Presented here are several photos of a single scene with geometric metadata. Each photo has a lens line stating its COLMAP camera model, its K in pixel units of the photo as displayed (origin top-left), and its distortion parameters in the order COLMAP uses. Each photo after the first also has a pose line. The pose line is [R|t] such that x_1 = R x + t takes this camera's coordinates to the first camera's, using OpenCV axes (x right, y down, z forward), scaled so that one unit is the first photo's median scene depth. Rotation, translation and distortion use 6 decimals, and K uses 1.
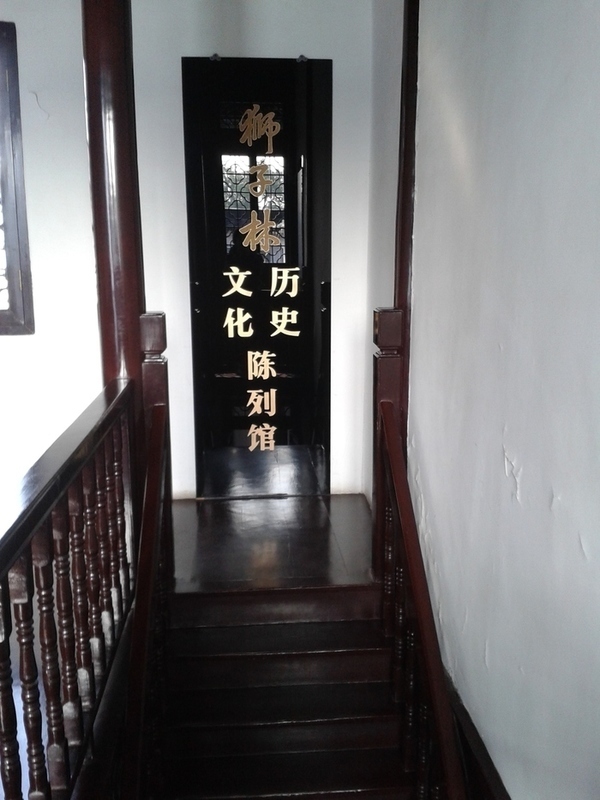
lens RADIAL K [[795.4, 0, 300.0], [0, 795.4, 400.0], [0, 0, 1]] dist [0.229644, -0.585500]
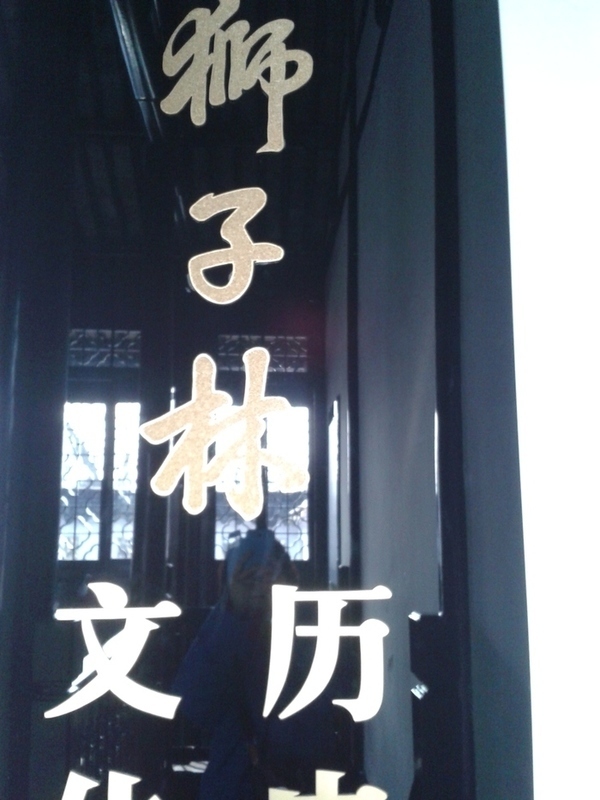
lens RADIAL K [[795.4, 0, 300.0], [0, 795.4, 400.0], [0, 0, 1]] dist [0.229644, -0.585500]
pose [[0.999444, 0.002342, -0.033246, -0.019284], [-0.012986, 0.946055, -0.323745, -0.141116], [0.030695, 0.323997, 0.945560, 0.763354]]
